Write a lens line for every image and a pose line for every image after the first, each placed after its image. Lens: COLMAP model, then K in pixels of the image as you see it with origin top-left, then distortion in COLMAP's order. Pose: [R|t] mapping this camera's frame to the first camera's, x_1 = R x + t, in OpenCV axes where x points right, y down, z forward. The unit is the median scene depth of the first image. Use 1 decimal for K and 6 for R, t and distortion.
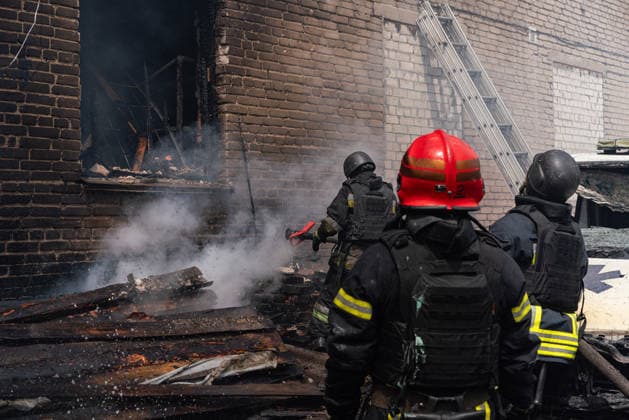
lens RADIAL K [[948.2, 0, 314.5], [0, 948.2, 210.0], [0, 0, 1]] dist [-0.164668, 0.010021]
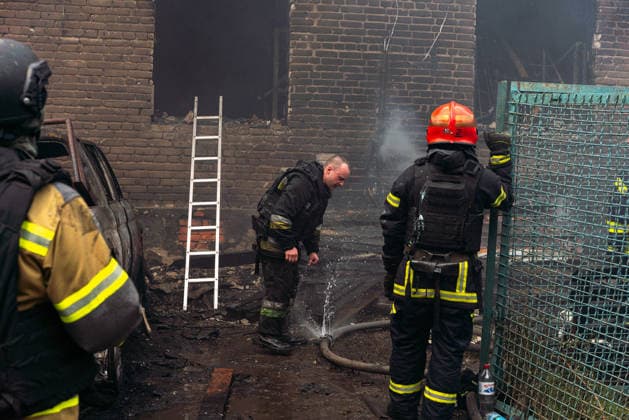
lens RADIAL K [[948.2, 0, 314.5], [0, 948.2, 210.0], [0, 0, 1]] dist [-0.164668, 0.010021]
pose [[0.611421, 0.060817, -0.788965, 0.843489], [-0.035943, 0.998148, 0.049087, 0.028347], [0.790488, -0.001655, 0.612475, -0.142391]]
